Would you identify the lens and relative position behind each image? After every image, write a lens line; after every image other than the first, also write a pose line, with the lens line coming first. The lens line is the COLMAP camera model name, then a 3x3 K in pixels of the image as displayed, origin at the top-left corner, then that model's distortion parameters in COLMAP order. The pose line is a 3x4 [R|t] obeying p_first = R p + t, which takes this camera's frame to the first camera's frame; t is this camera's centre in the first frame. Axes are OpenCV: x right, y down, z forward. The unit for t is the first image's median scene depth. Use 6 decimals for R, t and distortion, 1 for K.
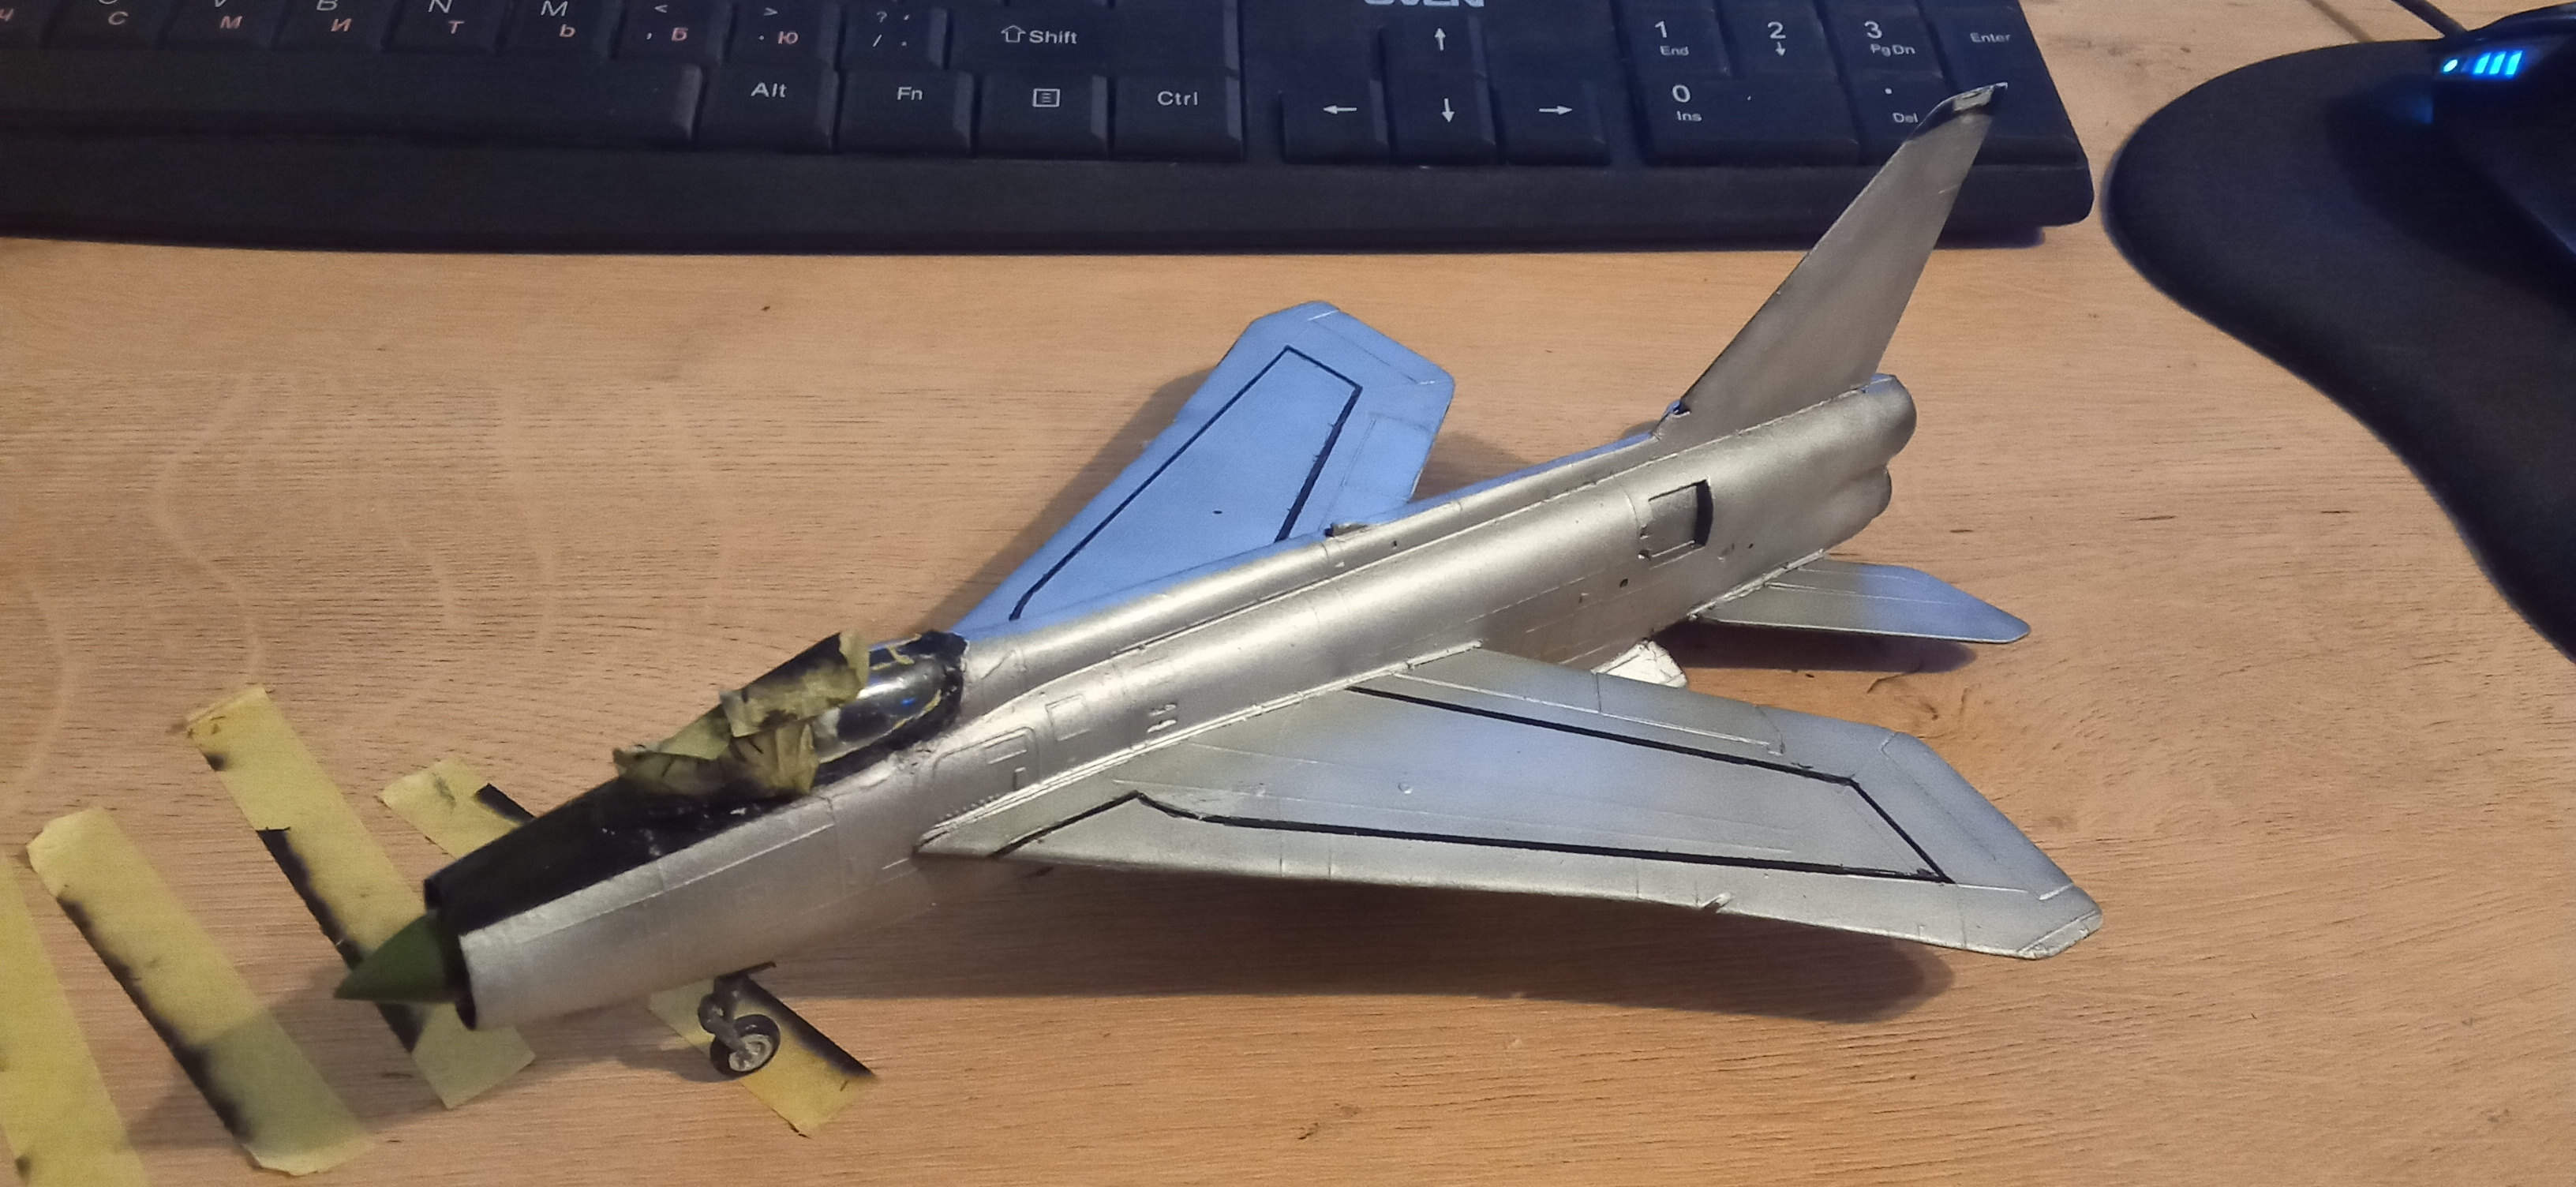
lens RADIAL K [[2187.6, 0, 1274.1], [0, 2187.6, 582.1], [0, 0, 1]] dist [0.087855, -0.193531]
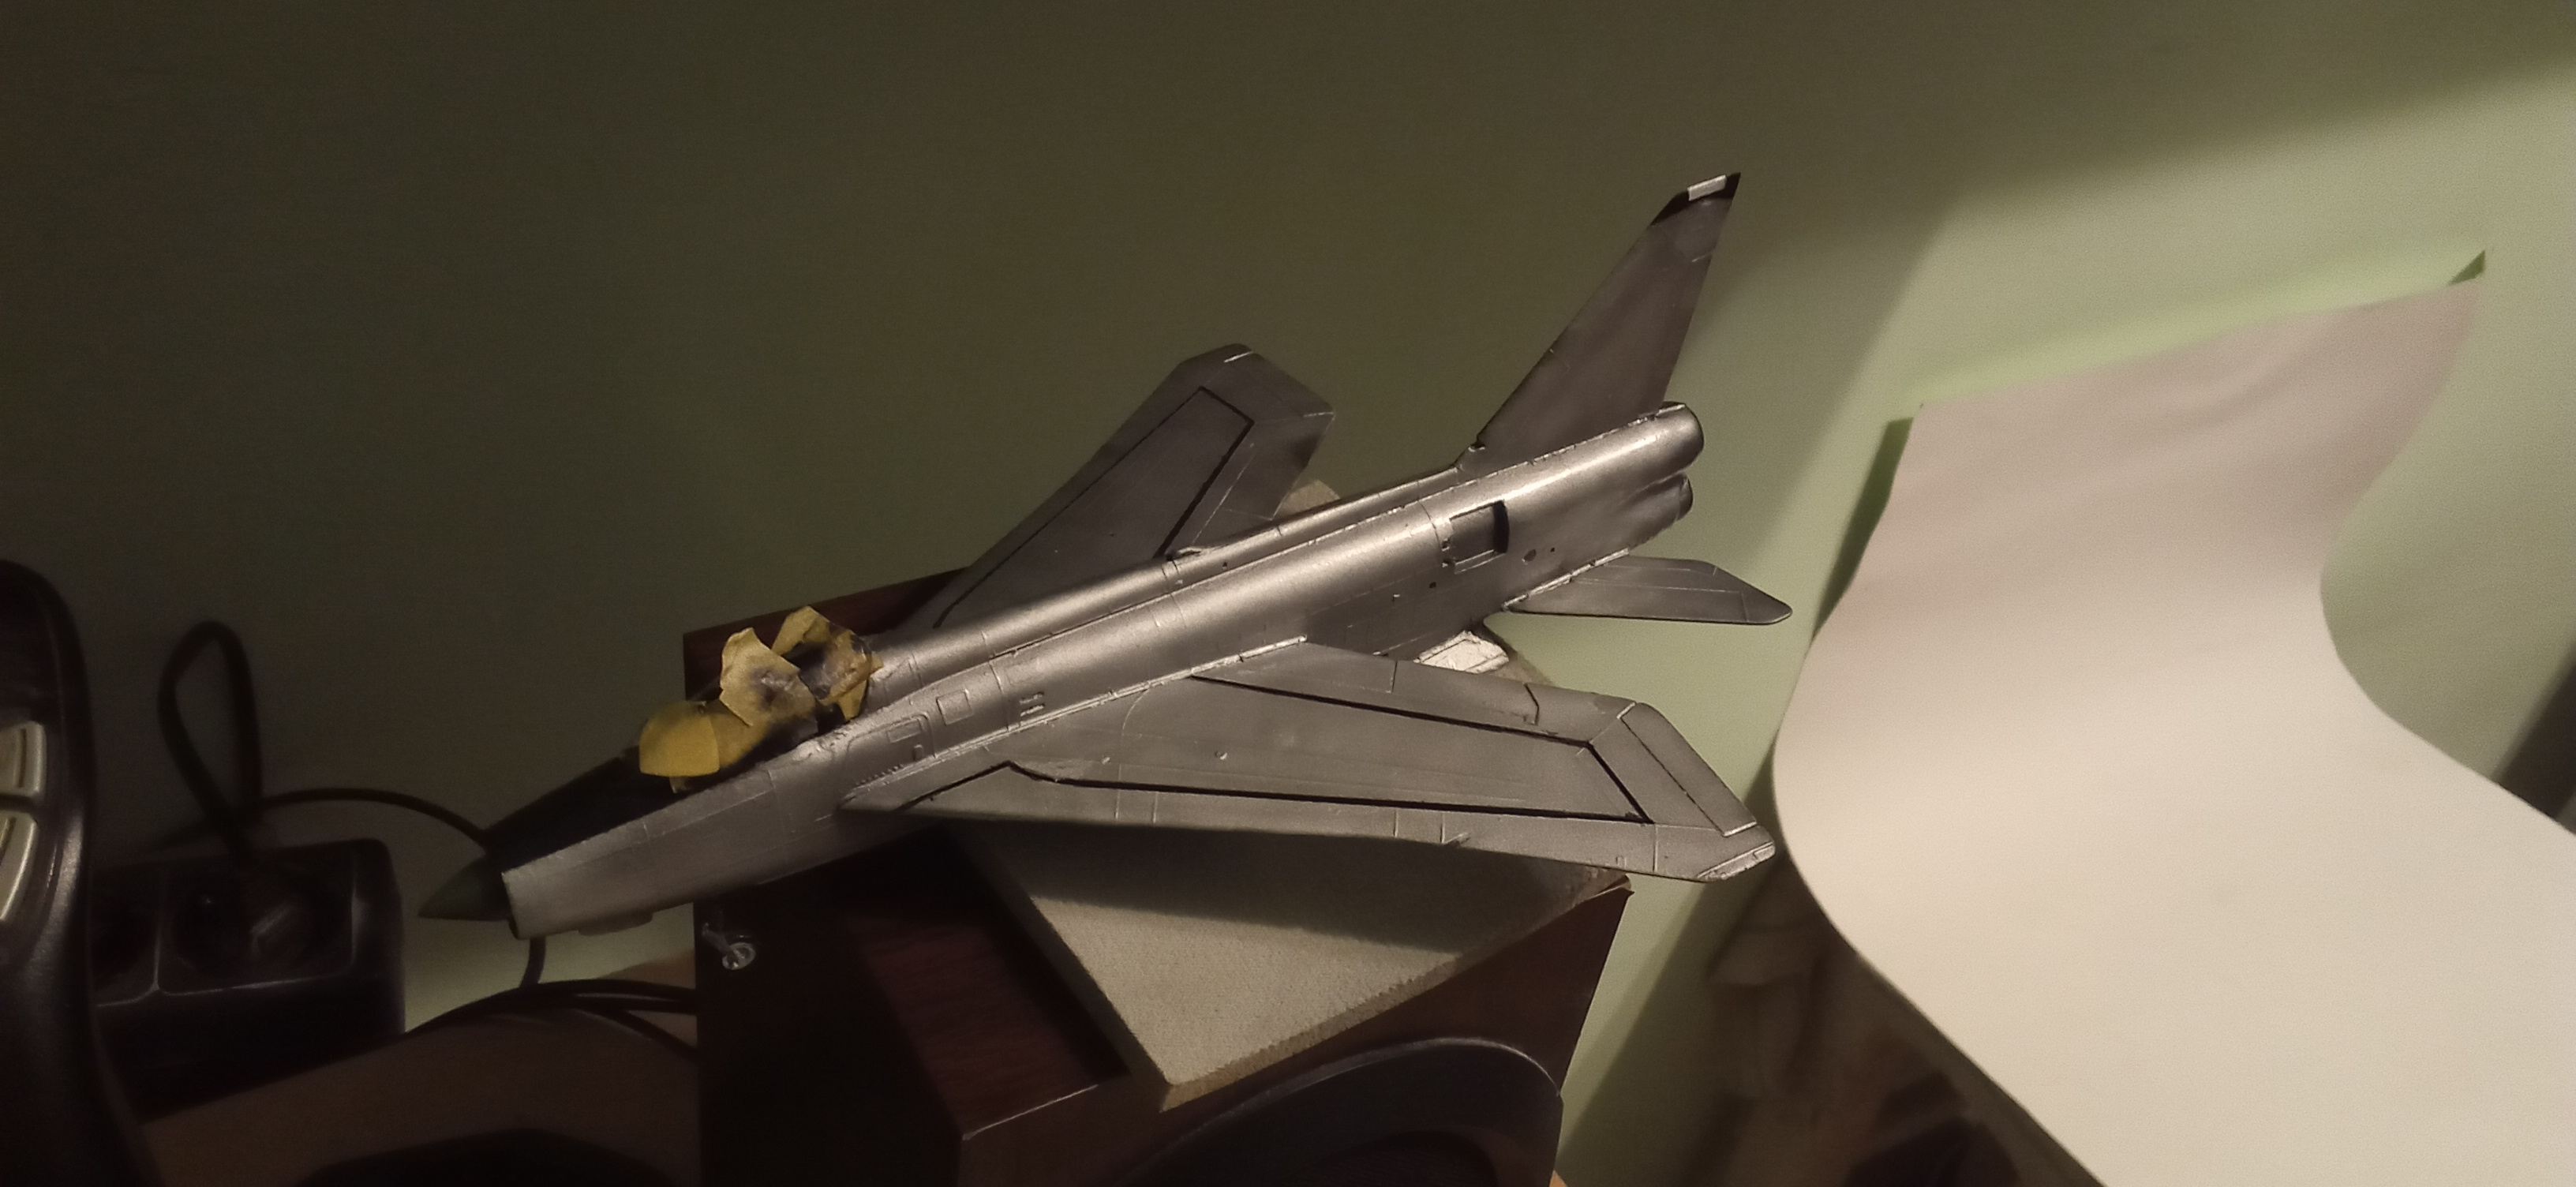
lens RADIAL K [[2187.6, 0, 1282.2], [0, 2187.6, 604.1], [0, 0, 1]] dist [0.087855, -0.193531]
pose [[0.995342, -0.016173, -0.095044, 0.224851], [0.020469, 0.998804, 0.044398, -0.054011], [0.094212, -0.046136, 0.994483, -0.295608]]
